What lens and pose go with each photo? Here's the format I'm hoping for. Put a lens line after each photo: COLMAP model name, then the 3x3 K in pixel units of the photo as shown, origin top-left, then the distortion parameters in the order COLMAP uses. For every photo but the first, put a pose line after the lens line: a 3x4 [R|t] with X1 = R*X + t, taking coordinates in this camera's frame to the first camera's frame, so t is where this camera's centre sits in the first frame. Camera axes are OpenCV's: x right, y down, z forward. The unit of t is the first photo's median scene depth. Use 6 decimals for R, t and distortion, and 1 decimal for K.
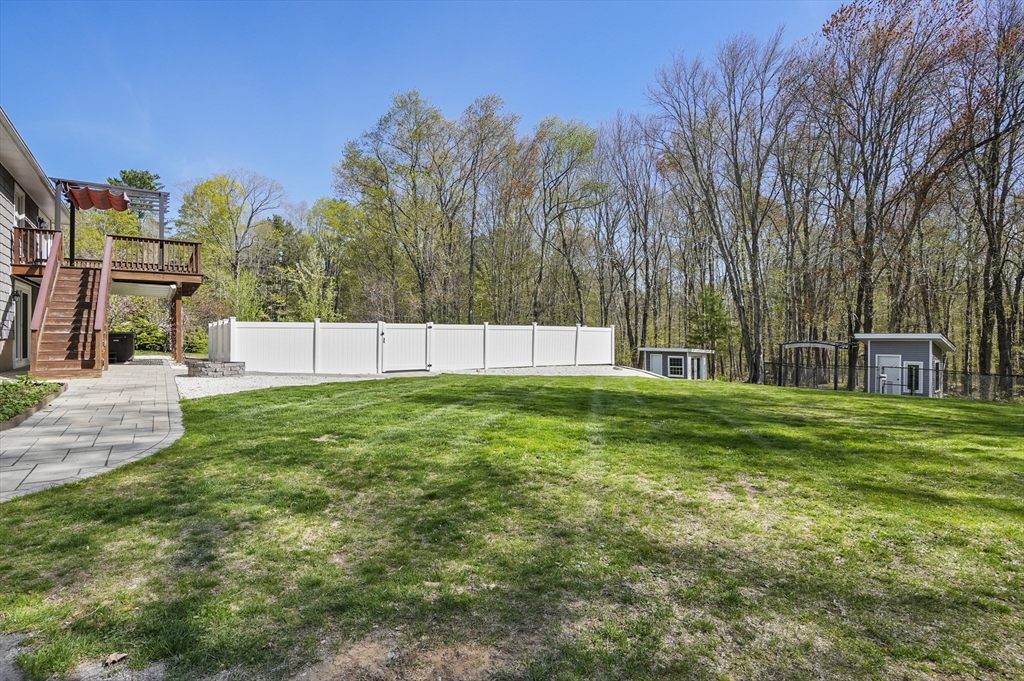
lens RADIAL K [[513.2, 0, 517.2], [0, 513.2, 336.5], [0, 0, 1]] dist [-0.016603, 0.000042]
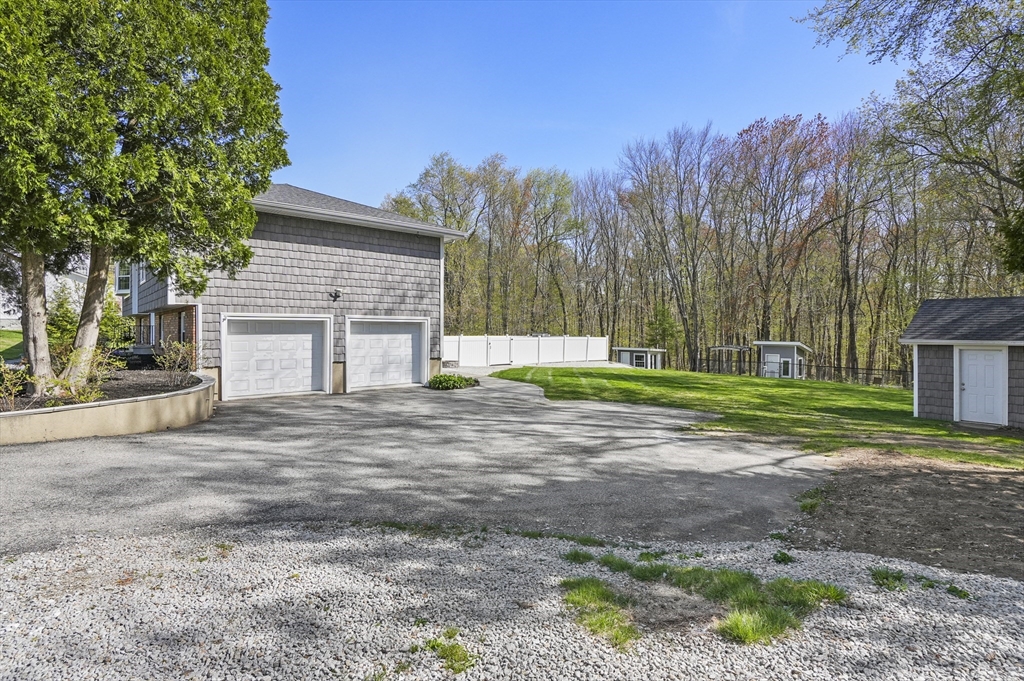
lens RADIAL K [[513.2, 0, 503.3], [0, 513.2, 314.4], [0, 0, 1]] dist [-0.016603, 0.000042]
pose [[0.997095, 0.008354, 0.075713, -0.169392], [-0.006377, 0.999633, -0.026311, -0.028562], [-0.075905, 0.025752, 0.996782, -0.375728]]
